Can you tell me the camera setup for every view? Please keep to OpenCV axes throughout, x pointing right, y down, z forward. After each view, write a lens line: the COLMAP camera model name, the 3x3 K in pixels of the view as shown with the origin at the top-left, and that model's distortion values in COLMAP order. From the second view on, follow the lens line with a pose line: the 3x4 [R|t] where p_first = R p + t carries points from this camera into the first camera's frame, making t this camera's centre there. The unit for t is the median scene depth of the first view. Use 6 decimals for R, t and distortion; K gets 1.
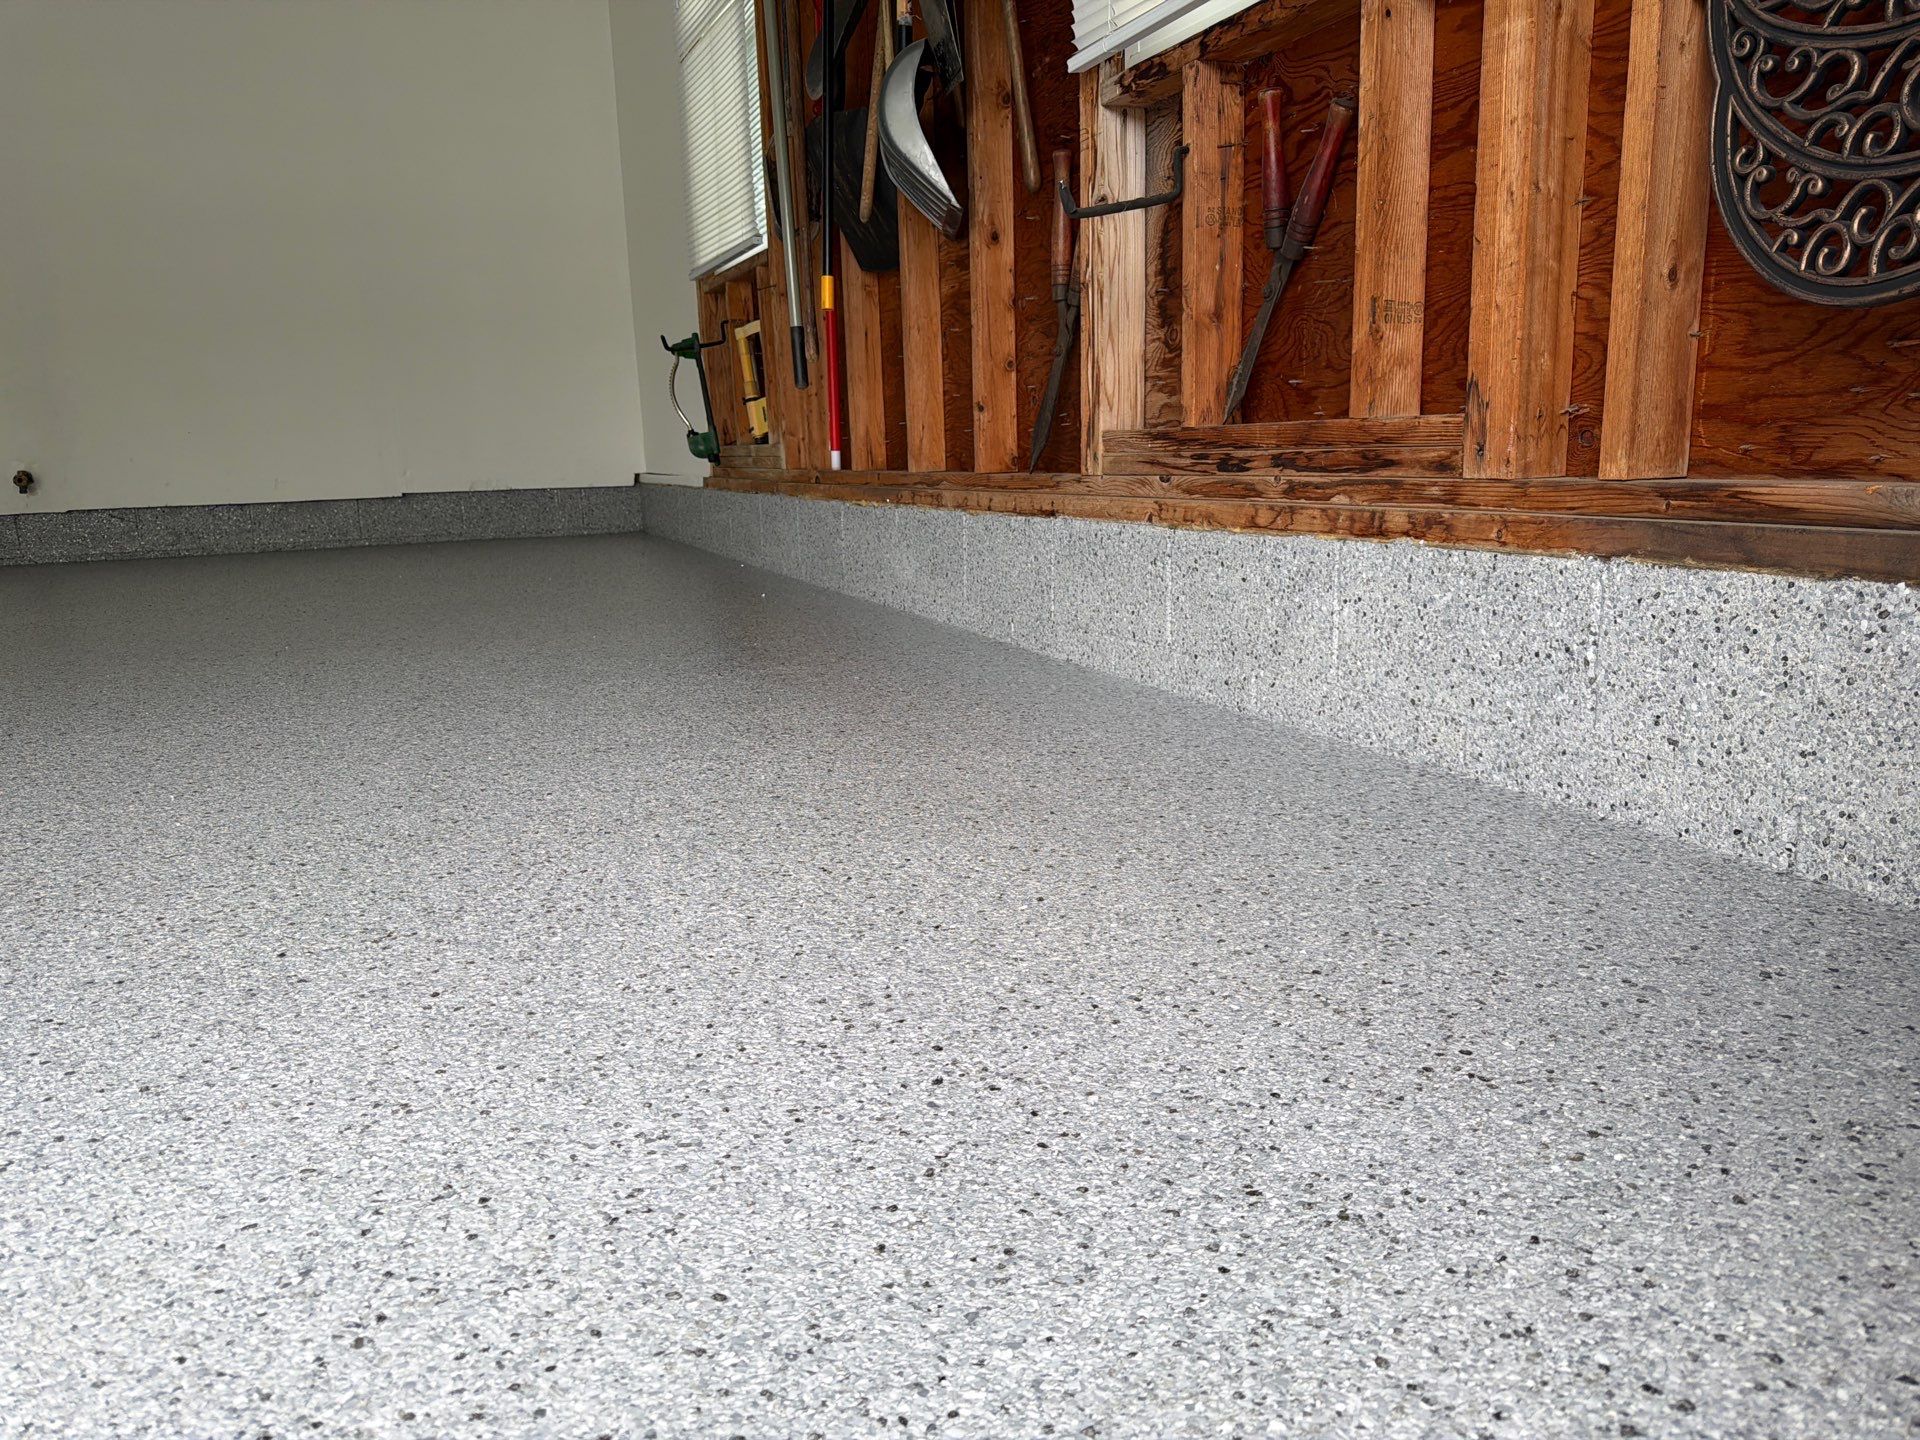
lens RADIAL K [[1339.4, 0, 957.3], [0, 1339.4, 770.8], [0, 0, 1]] dist [0.003321, -0.002736]
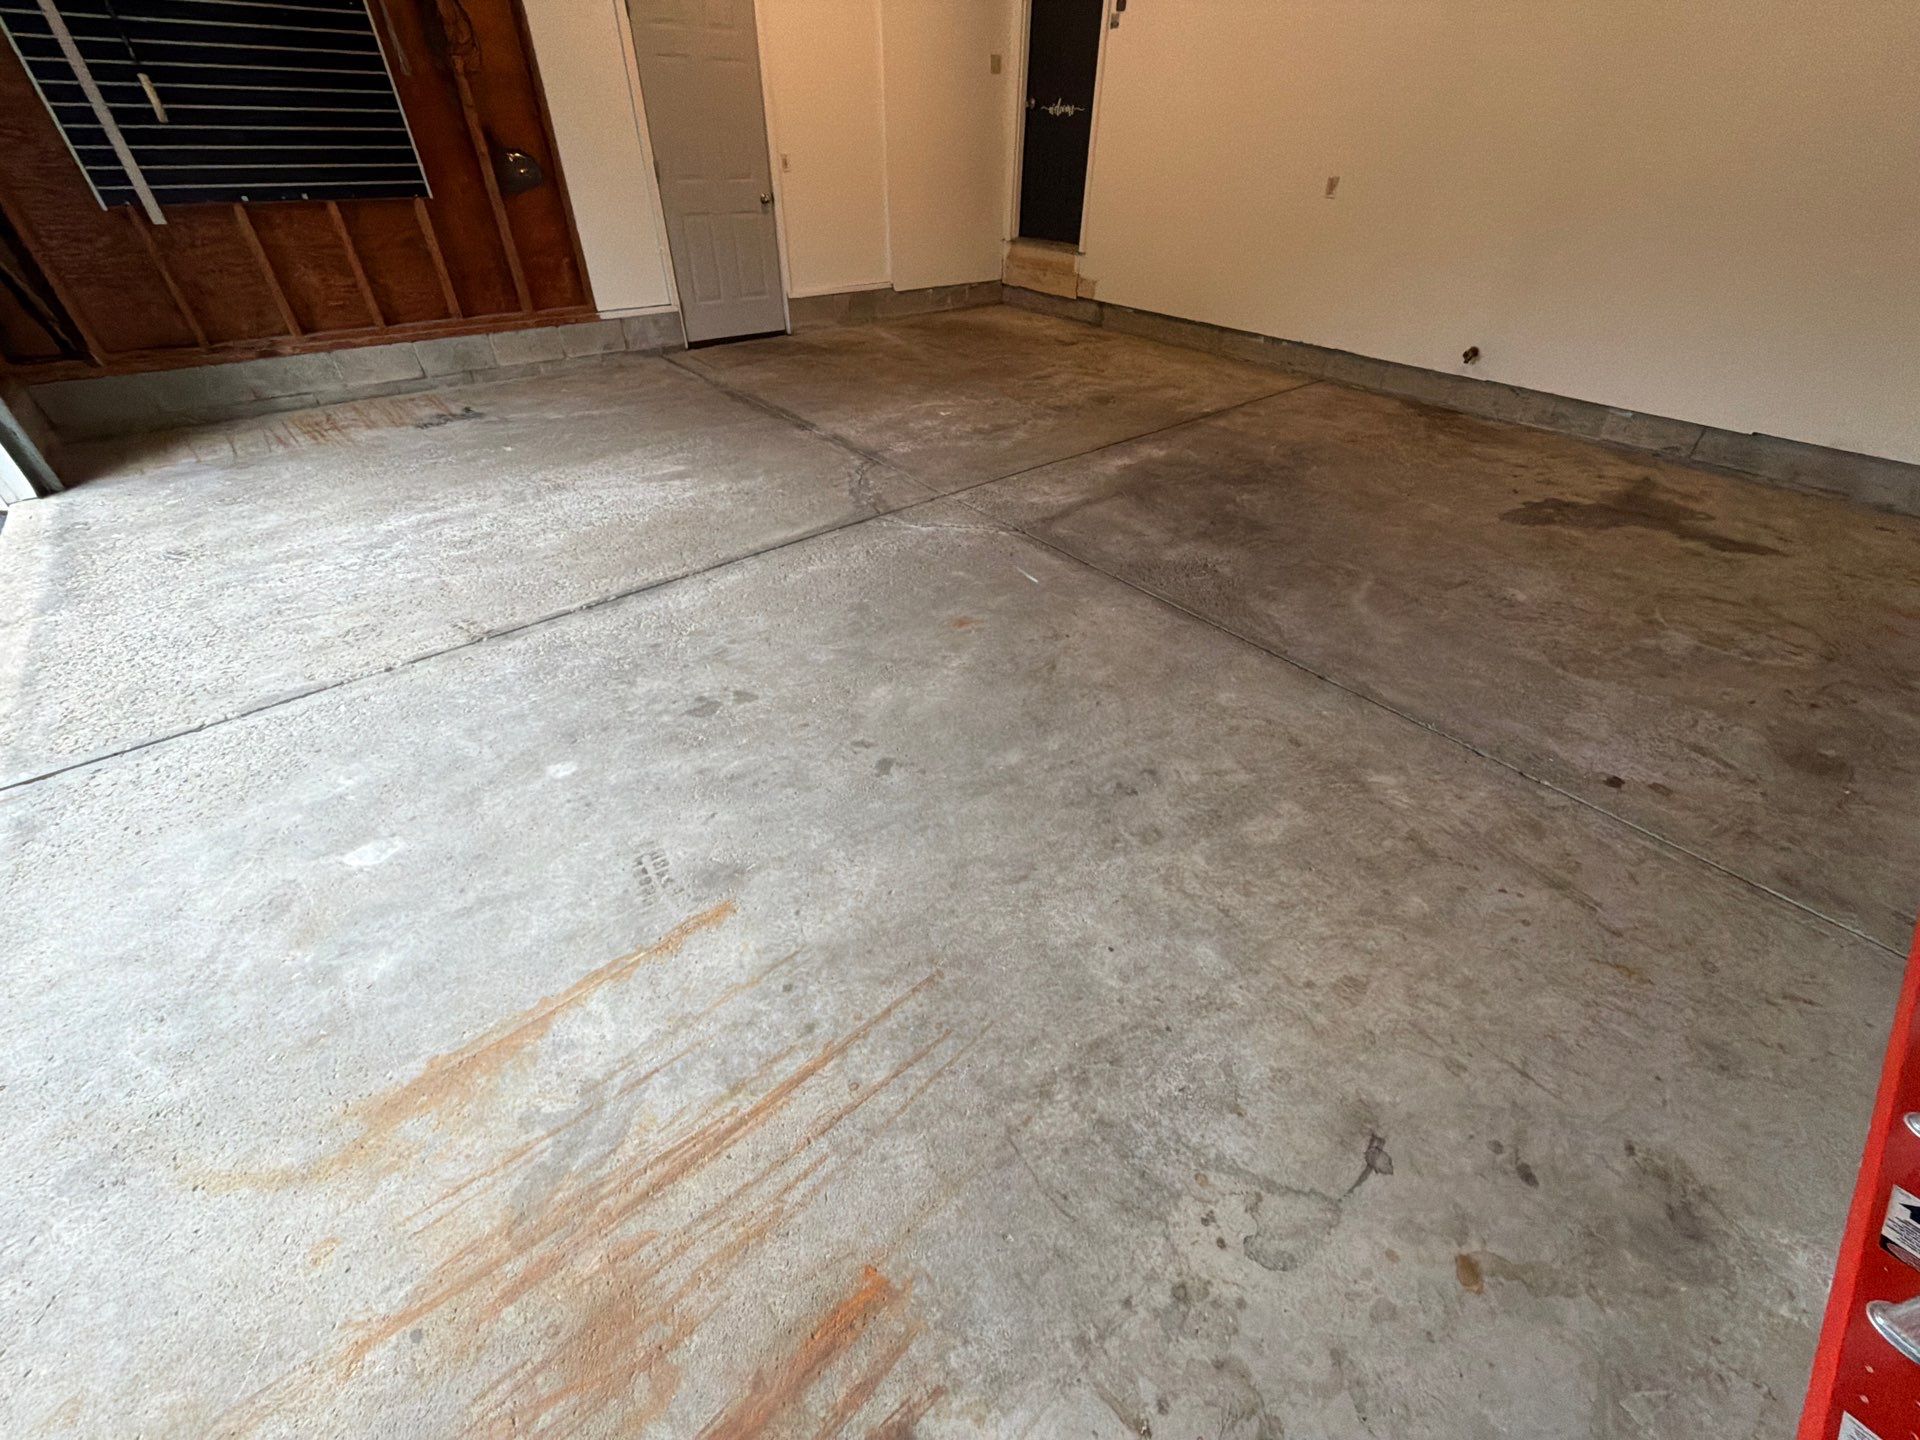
lens RADIAL K [[762.3, 0, 960.8], [0, 762.3, 722.3], [0, 0, 1]] dist [-0.001443, -0.000357]
pose [[0.280565, 0.616344, -0.735801, 0.033652], [-0.257100, 0.786836, 0.561060, -0.288179], [0.924761, 0.031761, 0.379221, 0.204830]]
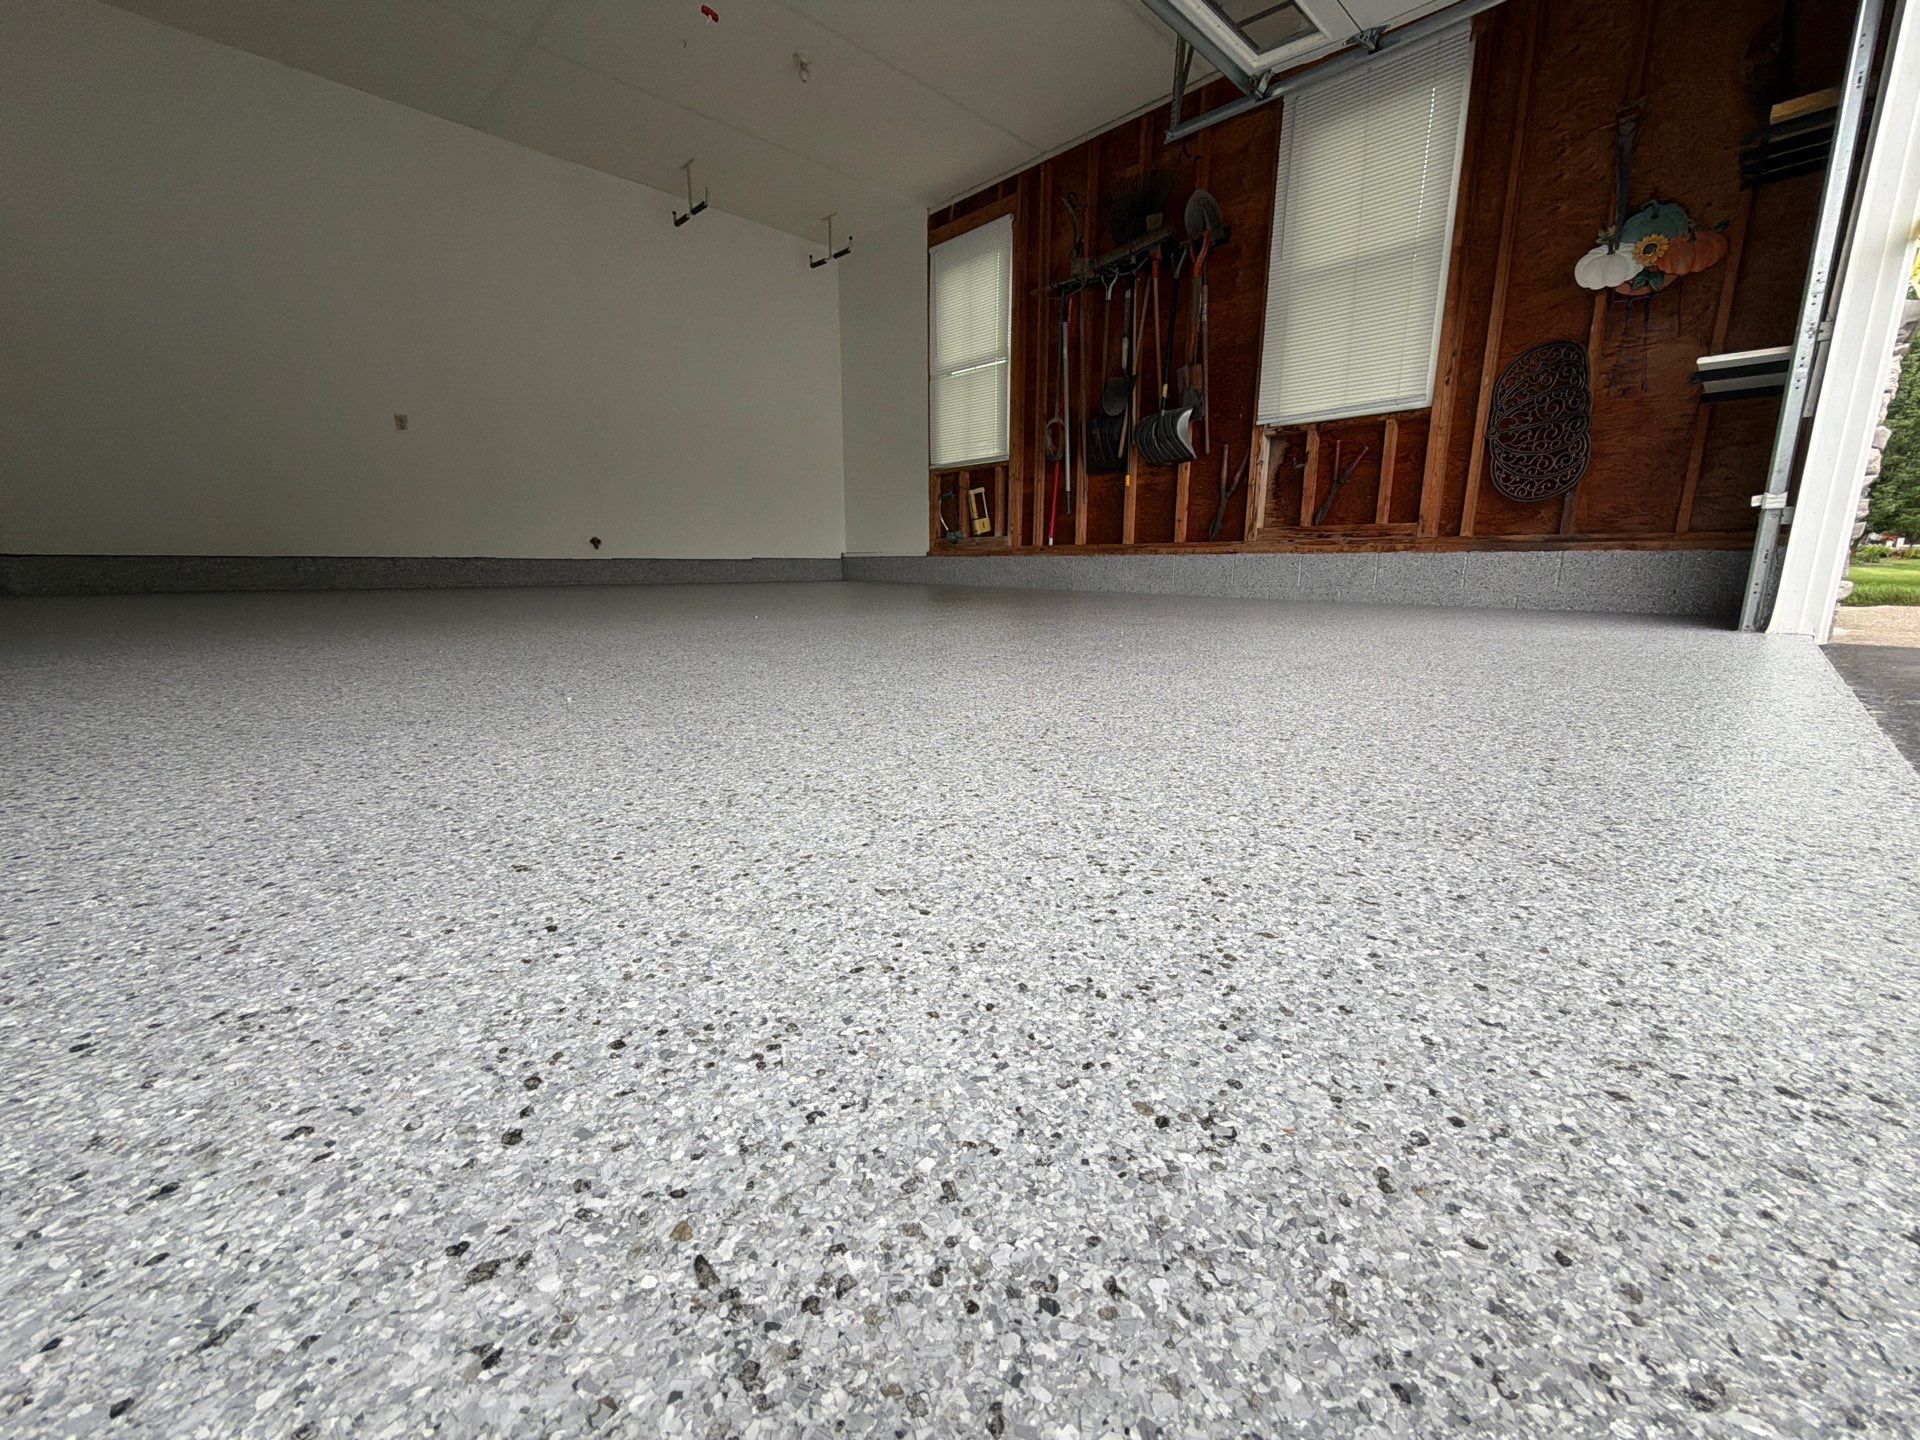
lens RADIAL K [[762.3, 0, 960.8], [0, 762.3, 722.3], [0, 0, 1]] dist [-0.001443, -0.000357]
pose [[0.936024, -0.043236, 0.349271, -0.760725], [0.057317, 0.997903, -0.030077, 0.148410], [-0.347239, 0.048172, 0.936539, -0.308349]]
